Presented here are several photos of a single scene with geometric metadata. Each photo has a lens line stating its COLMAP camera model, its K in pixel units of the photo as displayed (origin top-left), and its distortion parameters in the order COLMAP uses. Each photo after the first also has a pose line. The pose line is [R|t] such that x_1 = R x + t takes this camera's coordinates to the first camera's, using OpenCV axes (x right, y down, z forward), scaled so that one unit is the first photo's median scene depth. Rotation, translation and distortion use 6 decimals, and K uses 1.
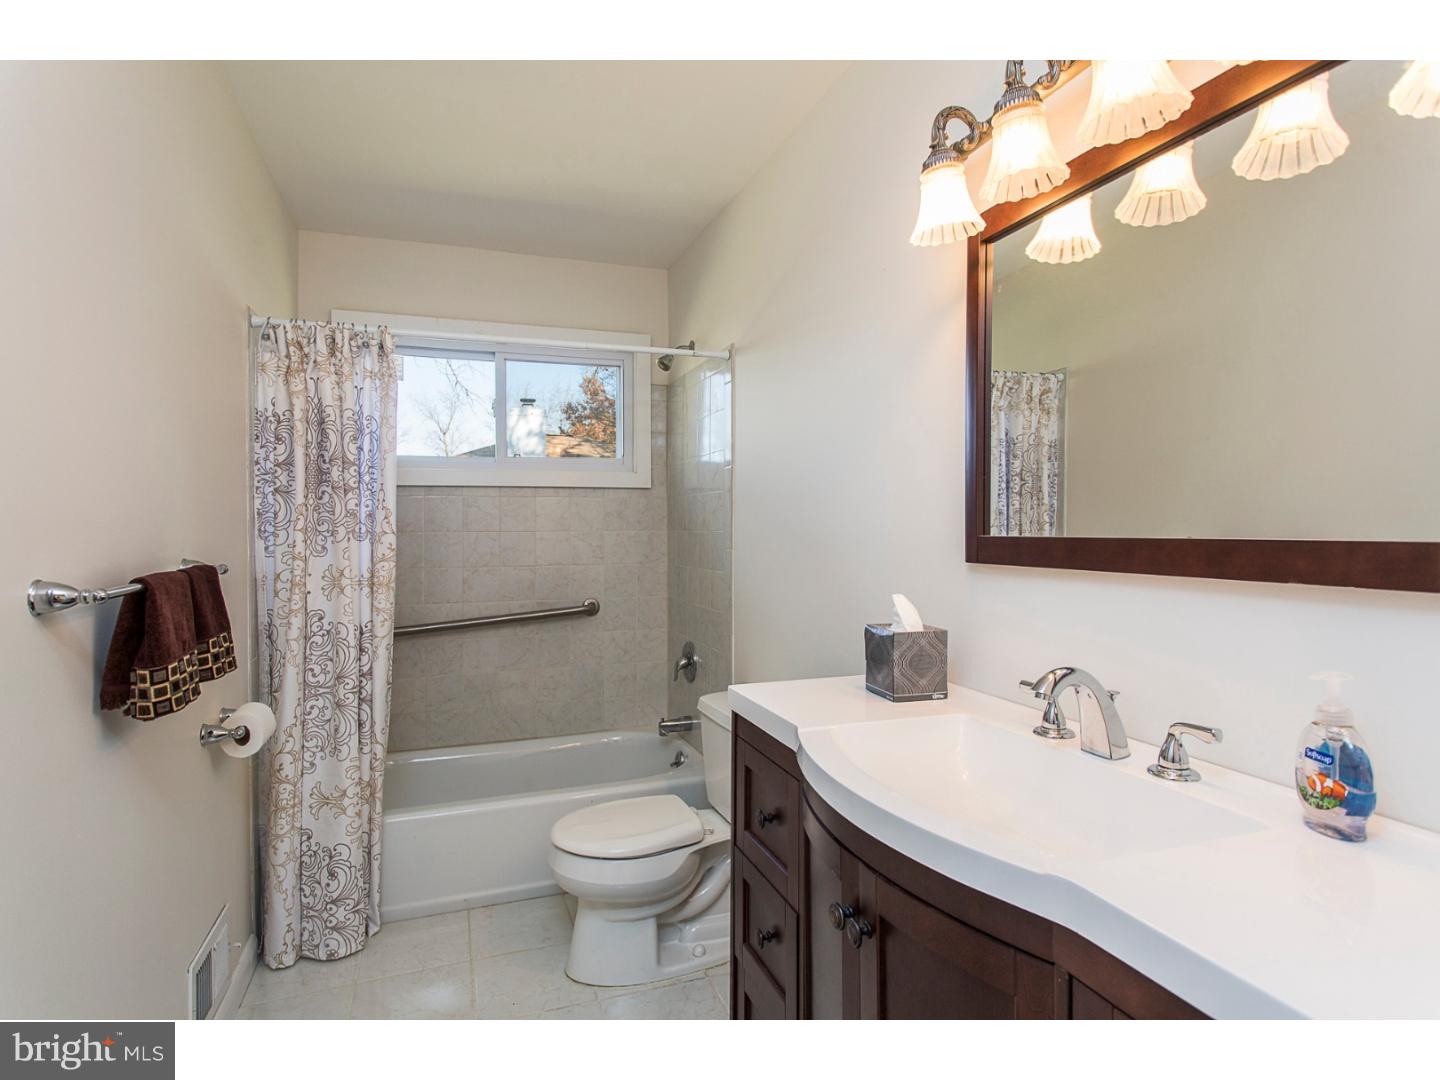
lens RADIAL K [[762.9, 0, 718.5], [0, 762.9, 534.7], [0, 0, 1]] dist [-0.008623, 0.005025]
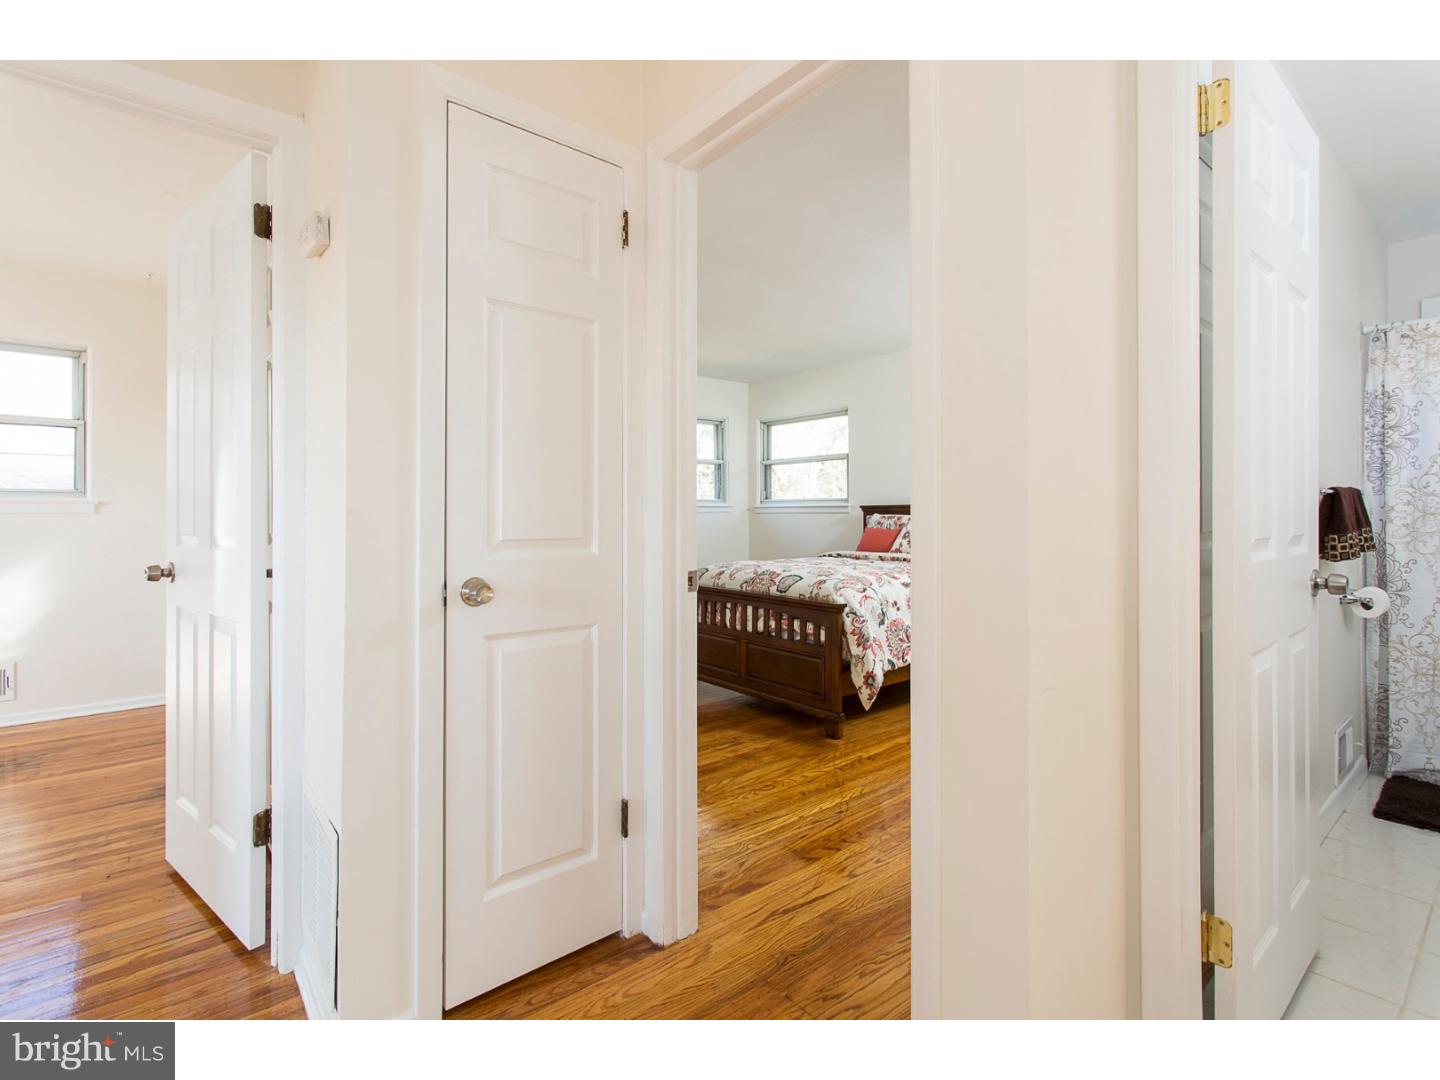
lens RADIAL K [[675.3, 0, 715.0], [0, 675.3, 516.6], [0, 0, 1]] dist [0.001027, 0.003270]
pose [[0.336455, 0.004600, -0.941688, 0.265013], [-0.007902, 0.999967, 0.002061, 0.112390], [0.941666, 0.006748, 0.336481, -0.842721]]
